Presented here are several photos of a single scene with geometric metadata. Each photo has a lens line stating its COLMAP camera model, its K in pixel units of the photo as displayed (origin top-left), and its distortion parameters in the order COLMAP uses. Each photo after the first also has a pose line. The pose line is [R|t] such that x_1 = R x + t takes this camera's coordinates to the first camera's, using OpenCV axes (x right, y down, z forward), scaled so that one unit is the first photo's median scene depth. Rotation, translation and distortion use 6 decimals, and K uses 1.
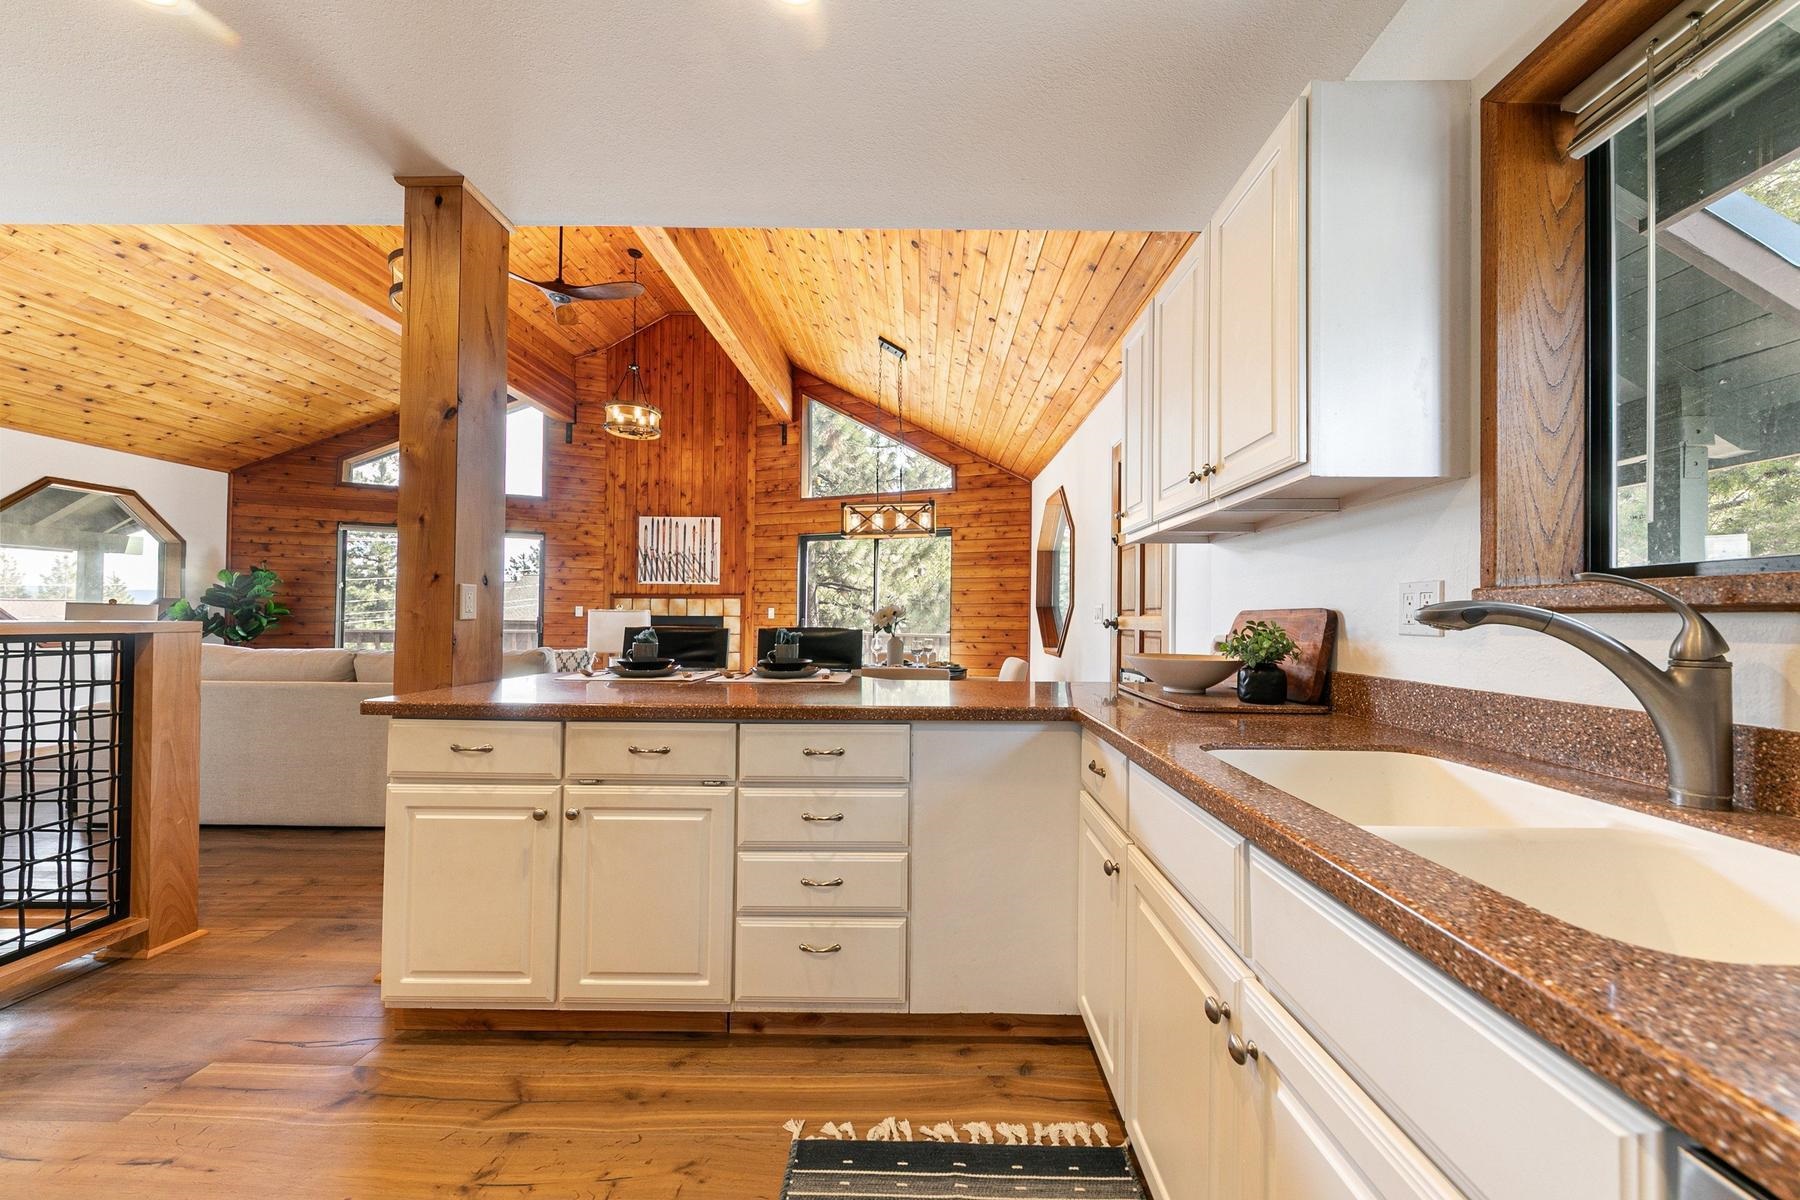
lens RADIAL K [[630.2, 0, 905.1], [0, 630.2, 611.0], [0, 0, 1]] dist [0.000606, -0.000124]
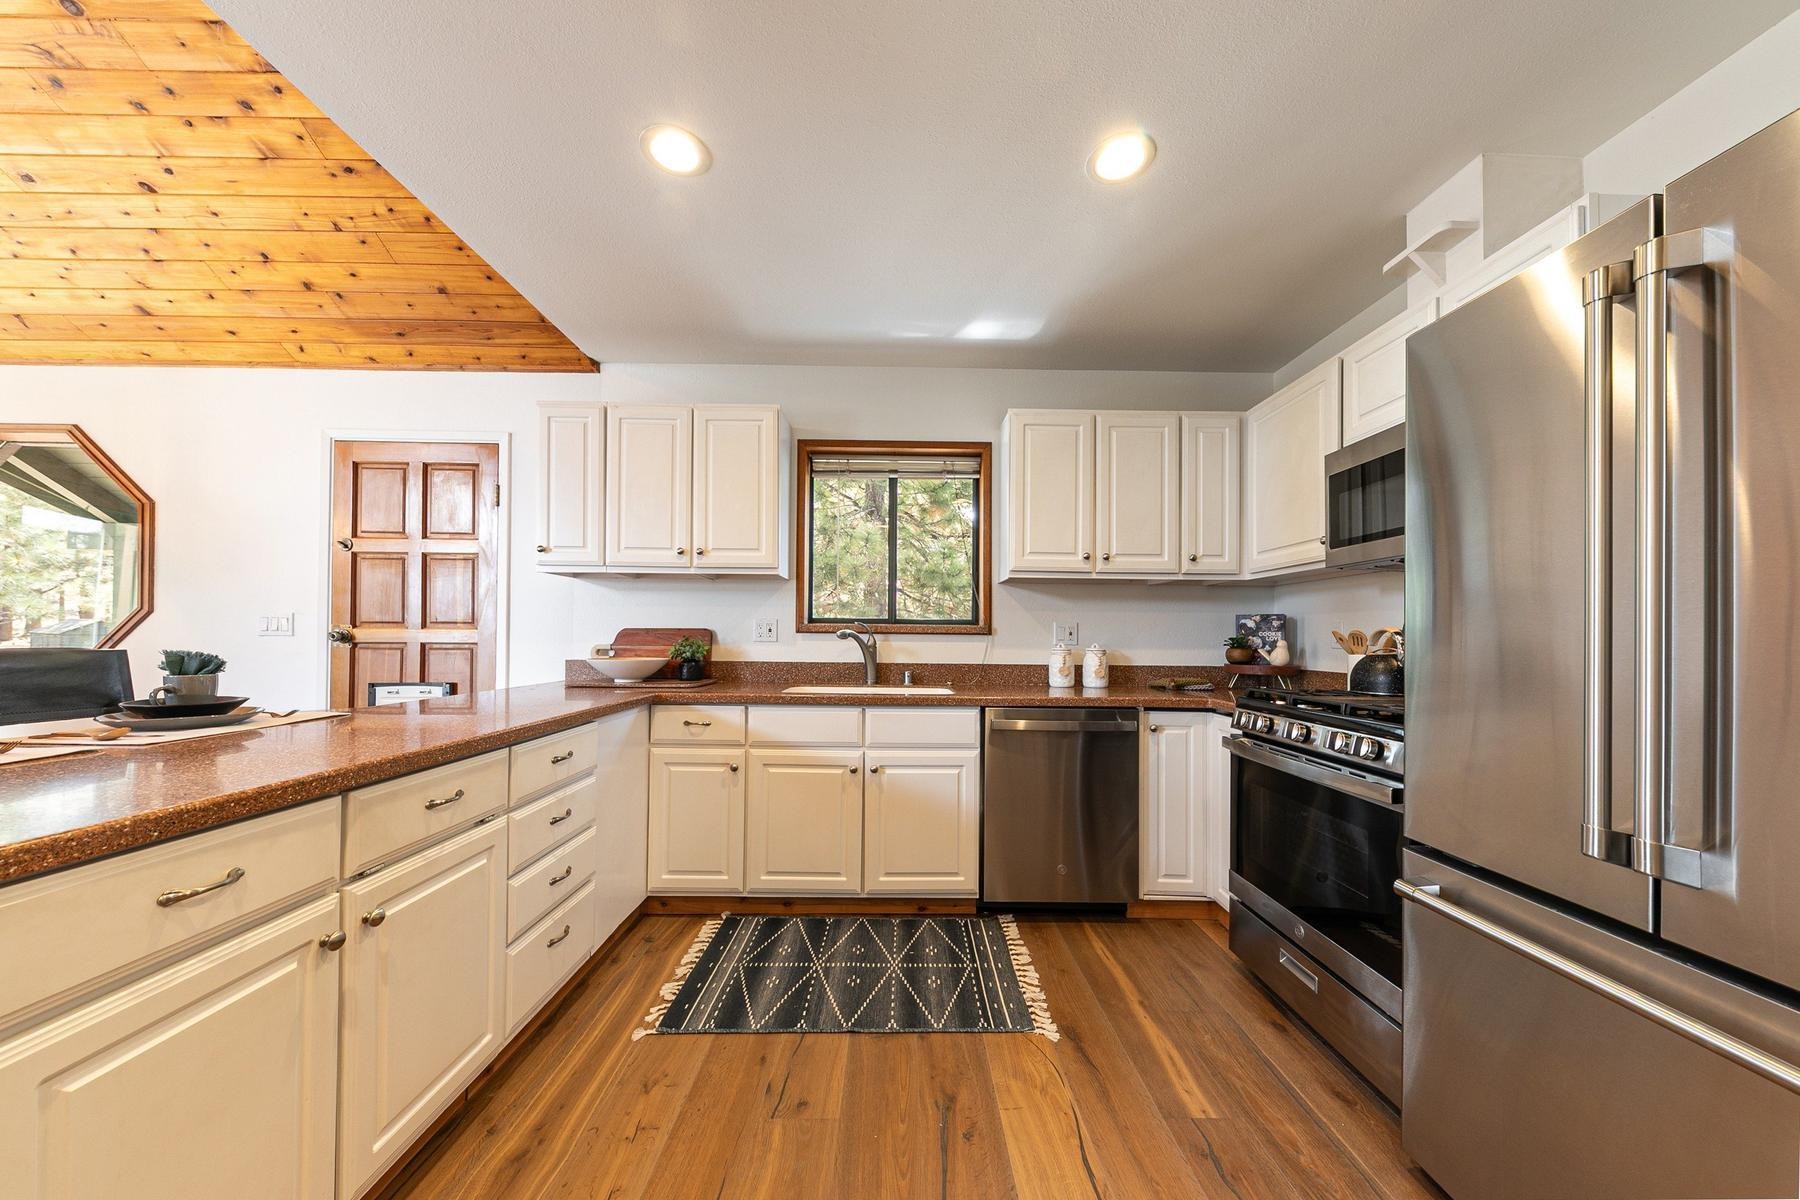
lens RADIAL K [[628.3, 0, 902.9], [0, 628.3, 636.6], [0, 0, 1]] dist [0.000848, 0.000010]
pose [[-0.024471, -0.009847, 0.999652, -1.360155], [-0.020327, 0.999750, 0.009351, -0.010246], [-0.999494, -0.020091, -0.024665, 0.480523]]
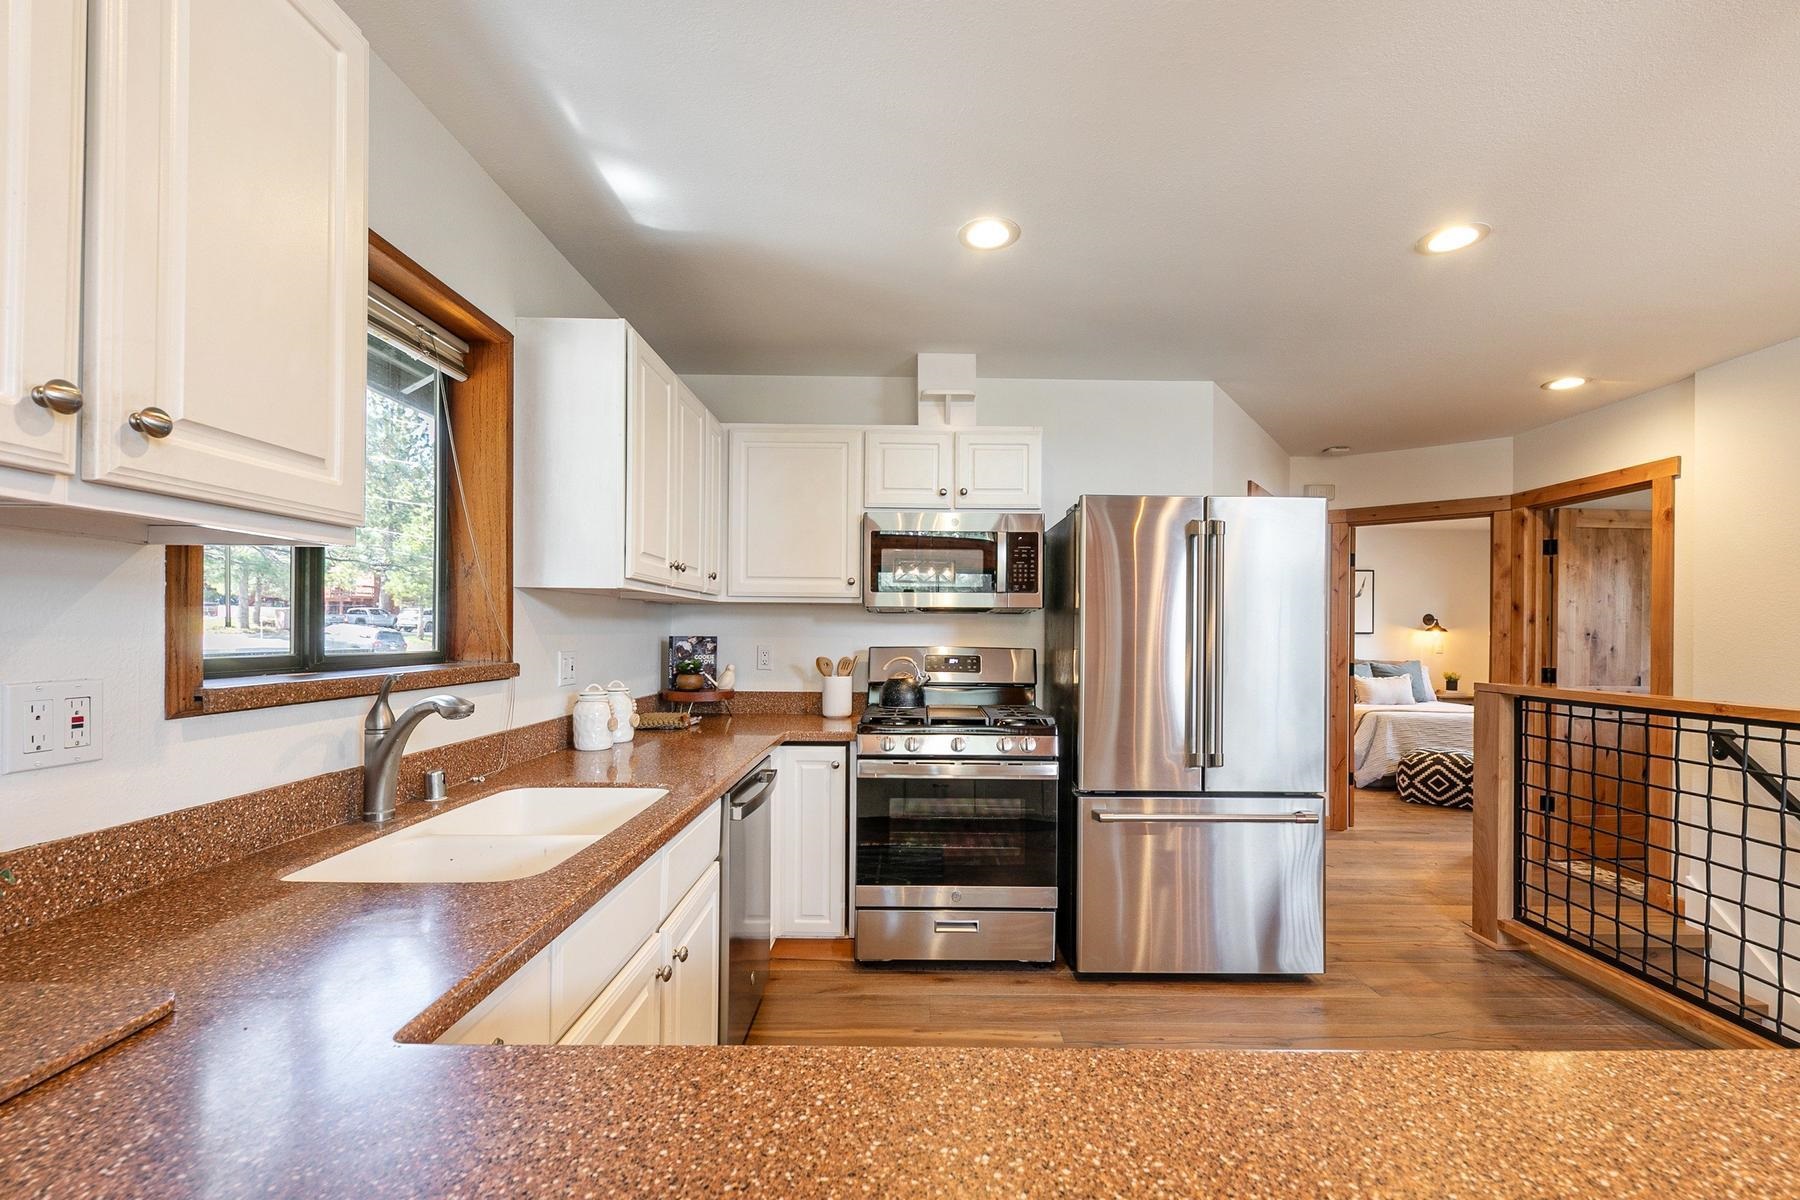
lens RADIAL K [[744.0, 0, 924.4], [0, 744.0, 631.3], [0, 0, 1]] dist [0.000489, -0.000043]
pose [[-0.999310, -0.019460, -0.031629, -0.024810], [-0.019188, 0.999776, -0.008904, -0.092648], [0.031796, -0.008291, -0.999460, 1.542459]]
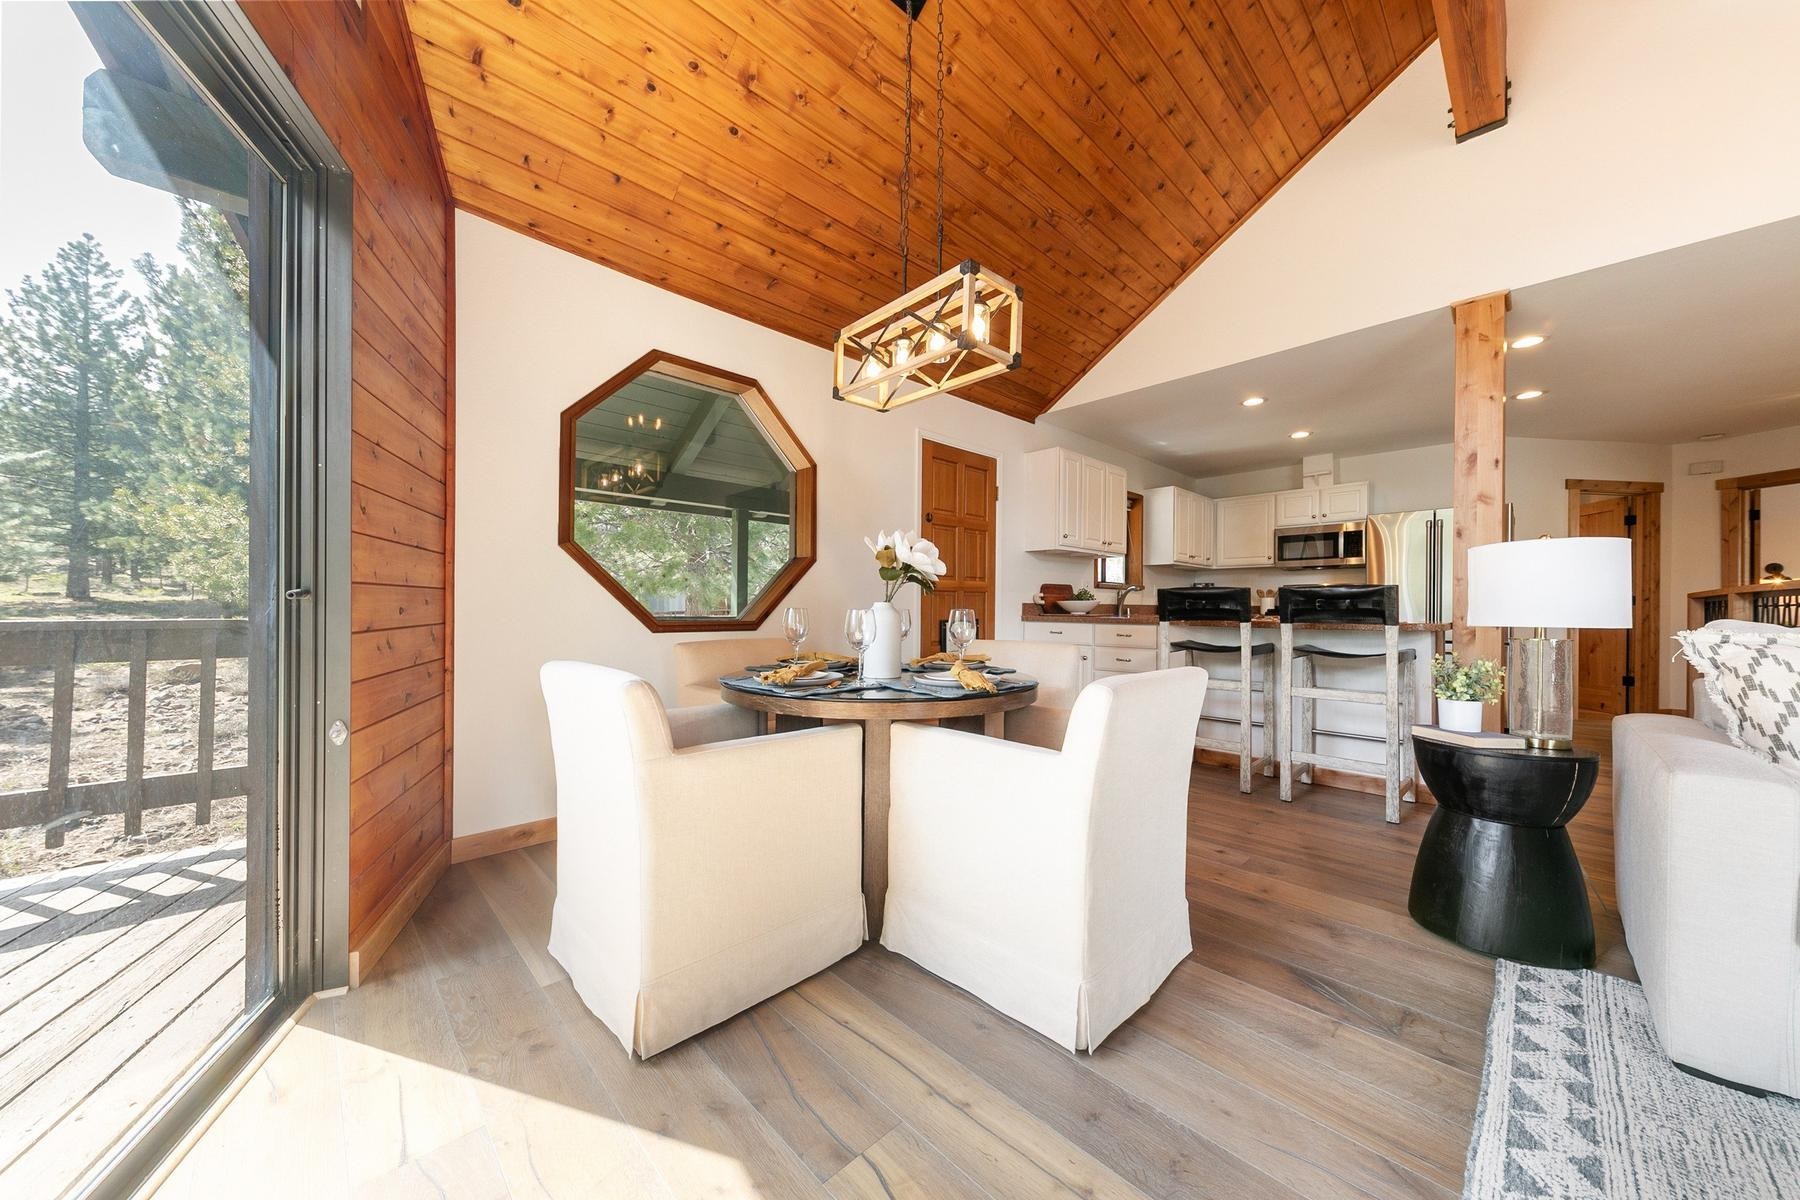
lens RADIAL K [[618.8, 0, 908.1], [0, 618.8, 609.6], [0, 0, 1]] dist [0.000784, -0.000033]
pose [[-0.711258, -0.016184, 0.702745, -1.105278], [-0.018759, 0.999816, 0.004039, 0.138147], [-0.702681, -0.010310, -0.711430, 4.202023]]
